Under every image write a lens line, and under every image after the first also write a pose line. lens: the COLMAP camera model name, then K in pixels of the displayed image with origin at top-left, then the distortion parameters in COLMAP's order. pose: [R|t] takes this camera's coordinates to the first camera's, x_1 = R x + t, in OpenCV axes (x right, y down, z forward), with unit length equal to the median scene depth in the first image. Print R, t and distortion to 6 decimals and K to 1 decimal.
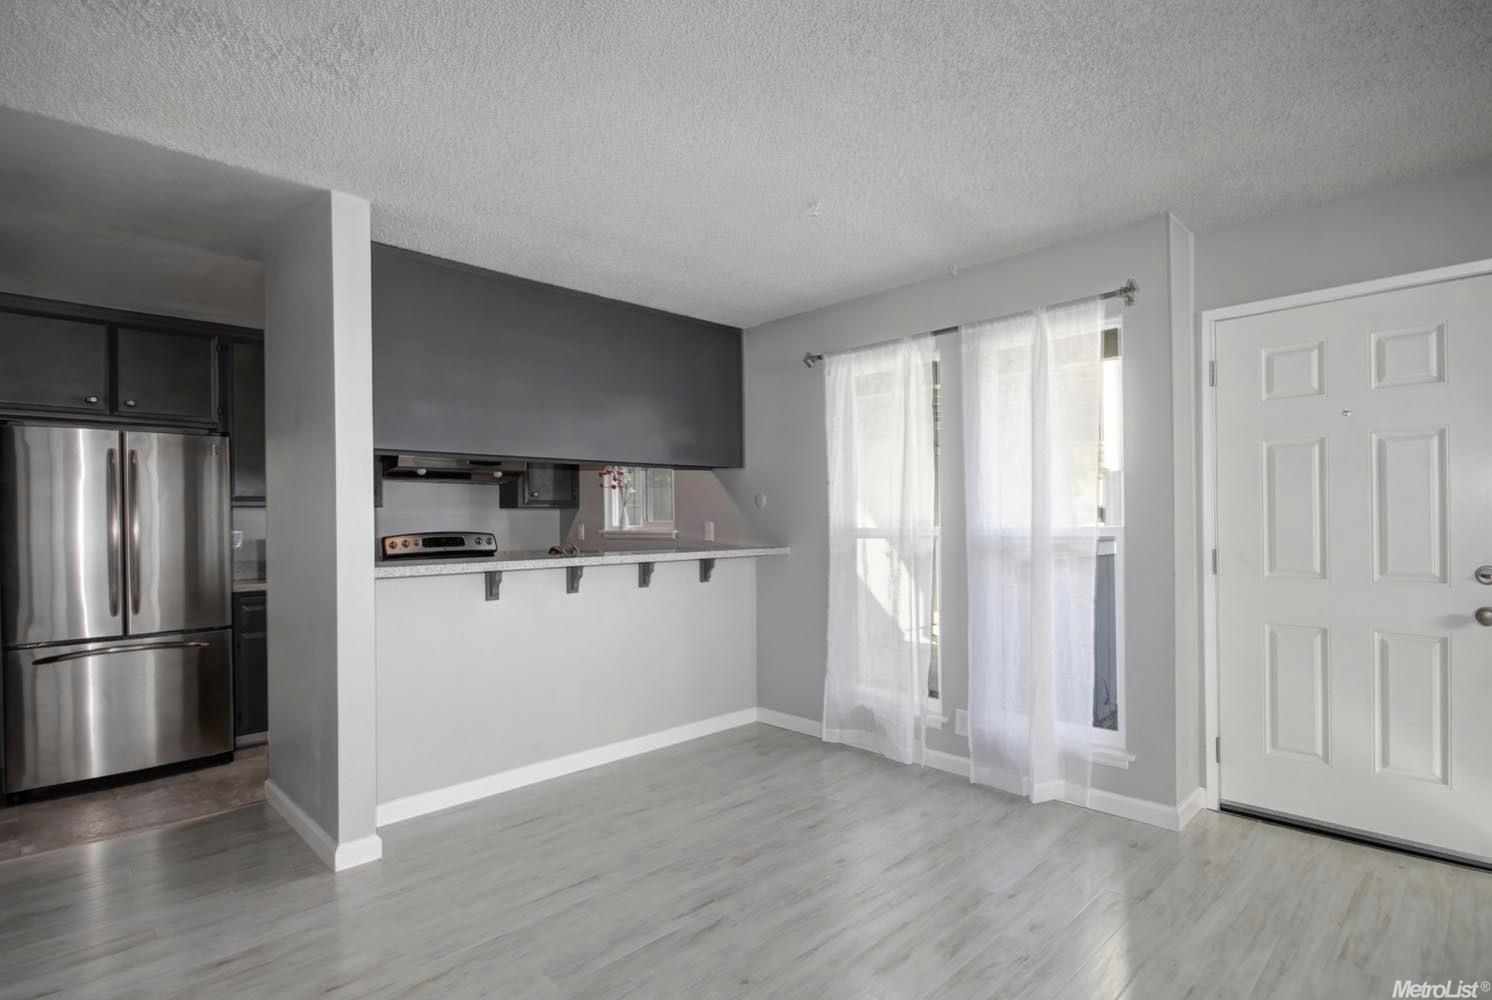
lens RADIAL K [[741.1, 0, 825.0], [0, 741.1, 519.2], [0, 0, 1]] dist [-0.005225, -0.000931]
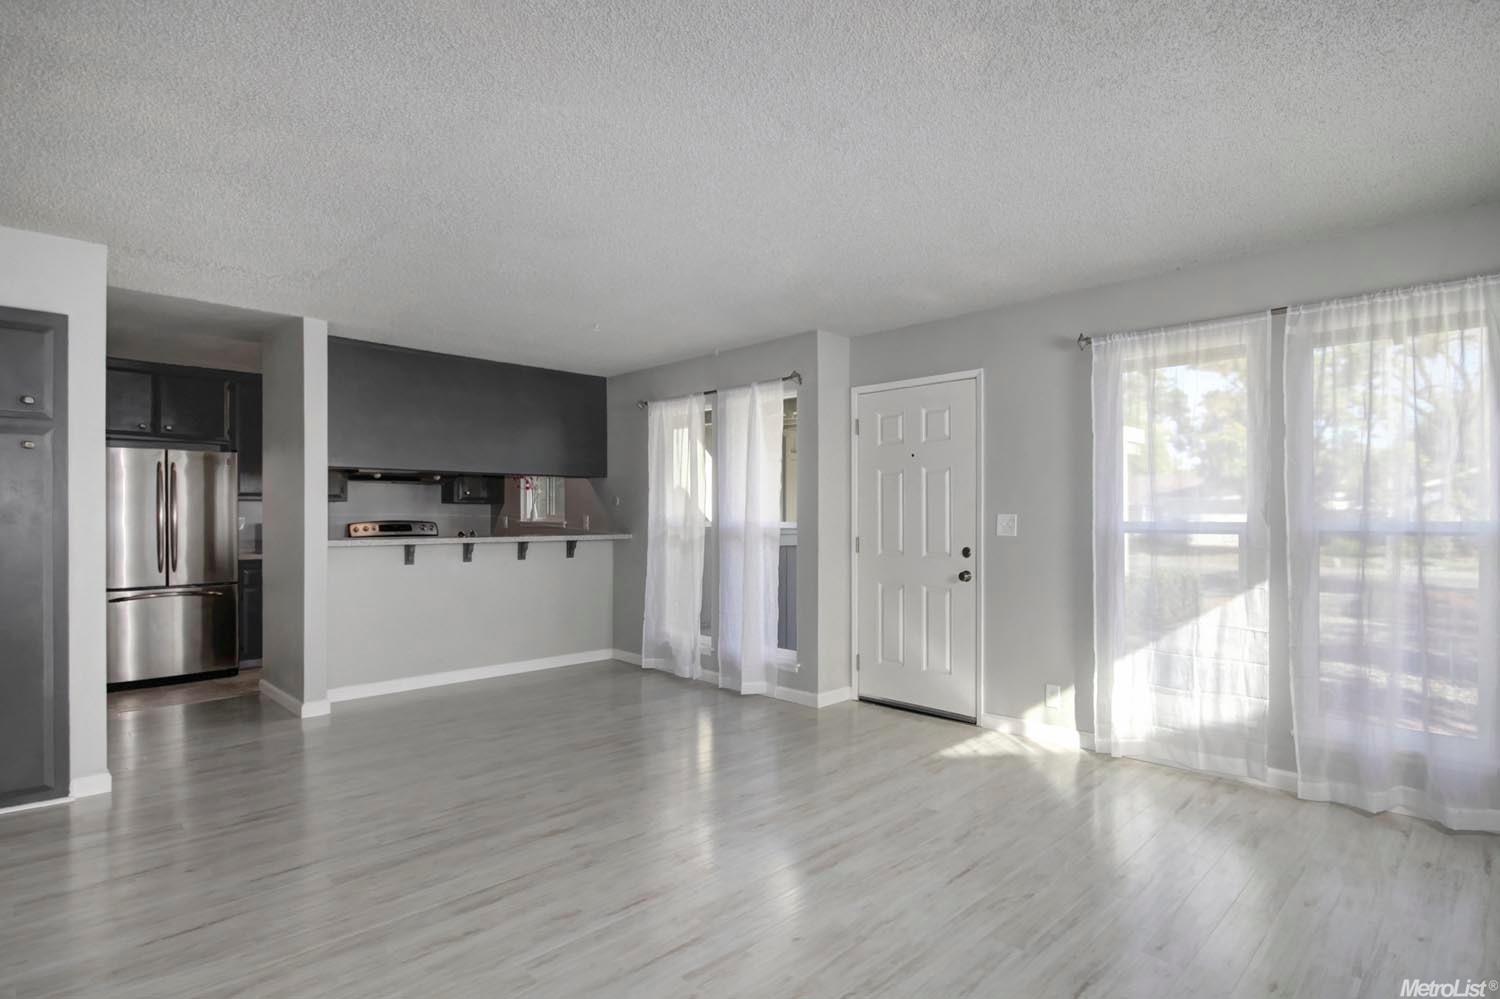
lens RADIAL K [[757.8, 0, 829.9], [0, 757.8, 517.5], [0, 0, 1]] dist [0.001441, -0.000906]
pose [[0.999901, 0.013729, -0.003038, 0.401929], [-0.013717, 0.999899, 0.003691, -0.005494], [0.003088, -0.003649, 0.999989, -0.538061]]
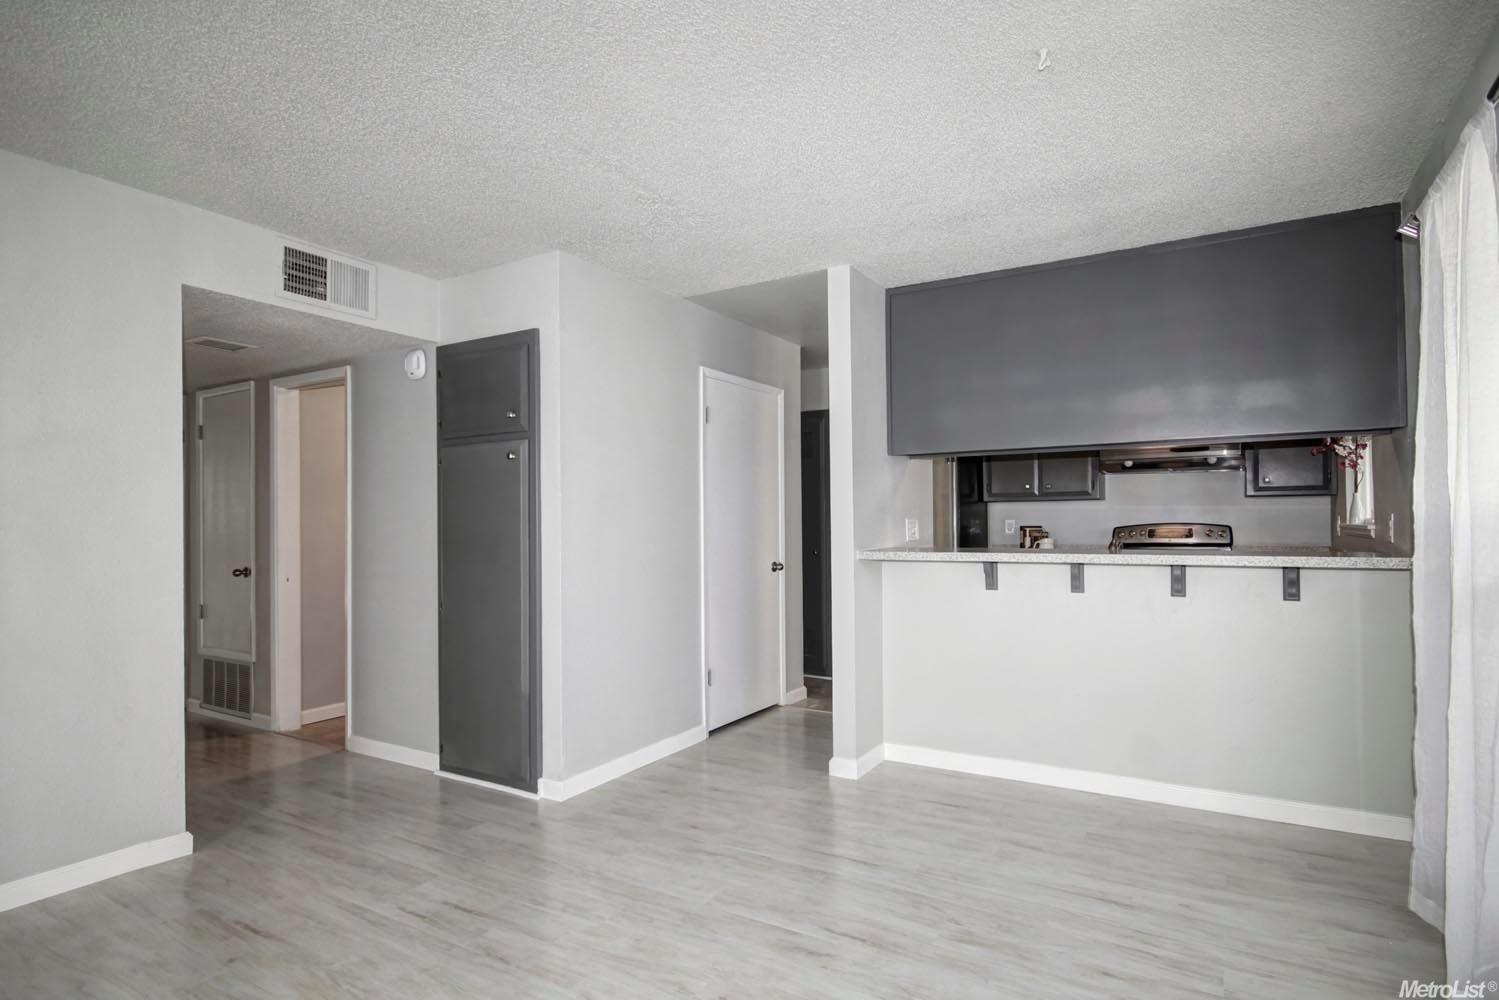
lens RADIAL K [[731.9, 0, 835.9], [0, 731.9, 516.7], [0, 0, 1]] dist [-0.002718, 0.000309]
pose [[0.251717, 0.005922, -0.967783, 0.459462], [0.008053, 0.999934, 0.008213, -0.003413], [0.967767, -0.009861, 0.251652, 0.496064]]
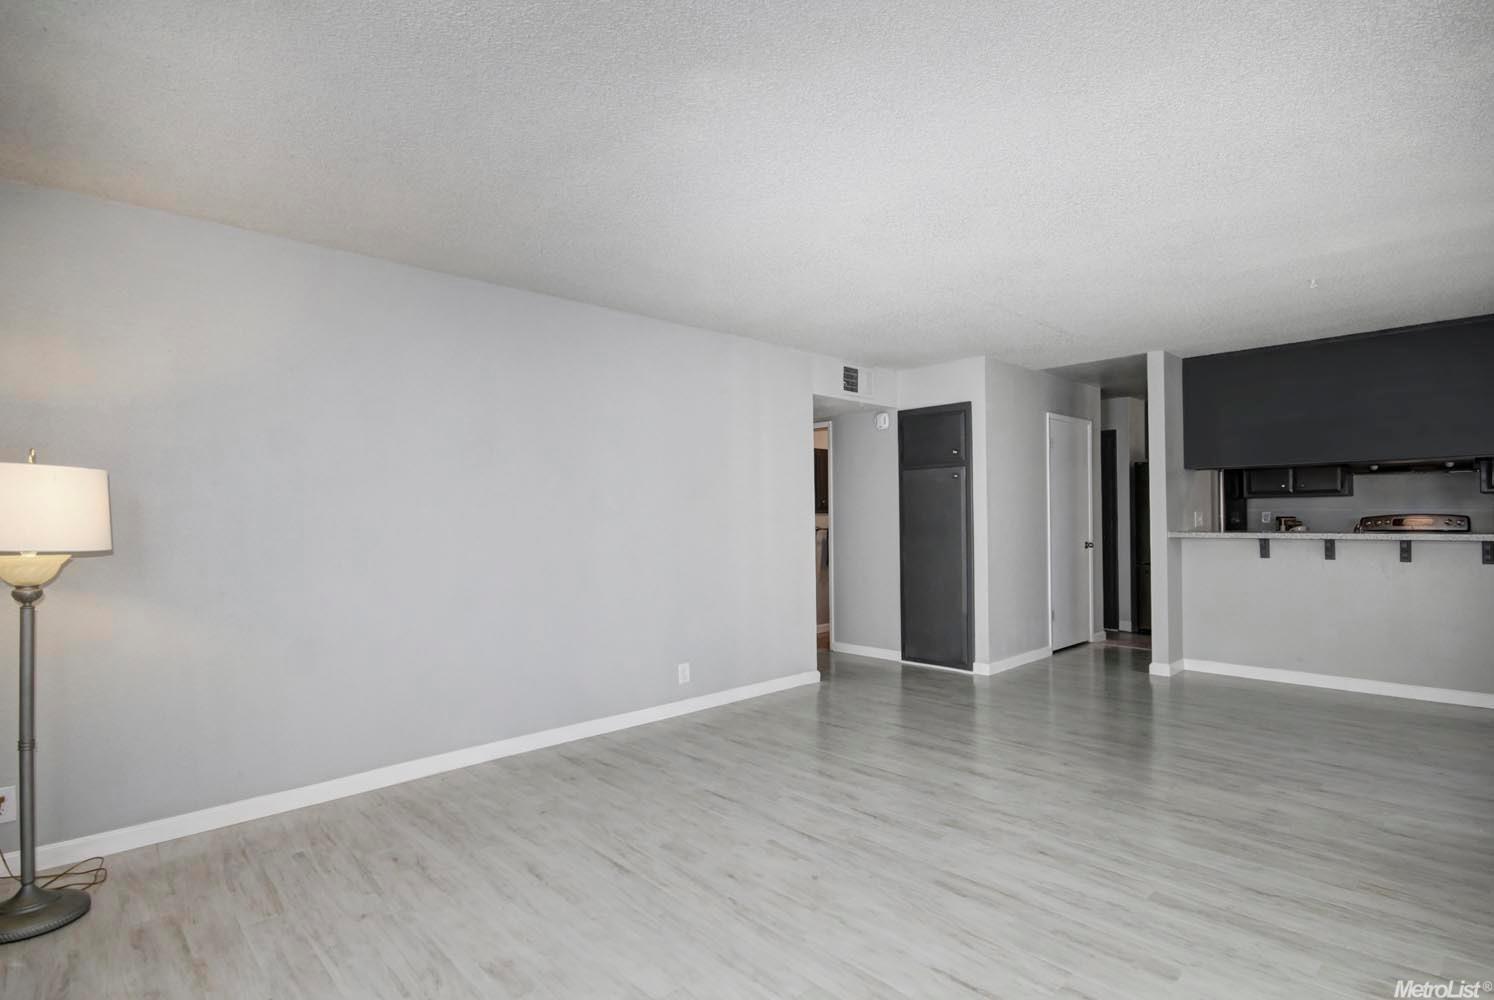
lens RADIAL K [[729.5, 0, 833.1], [0, 729.5, 516.6], [0, 0, 1]] dist [-0.002718, 0.000309]
pose [[-0.018043, 0.014585, -0.999731, 1.052810], [0.014136, 0.999797, 0.014331, -0.013318], [0.999737, -0.013873, -0.018246, 0.098830]]
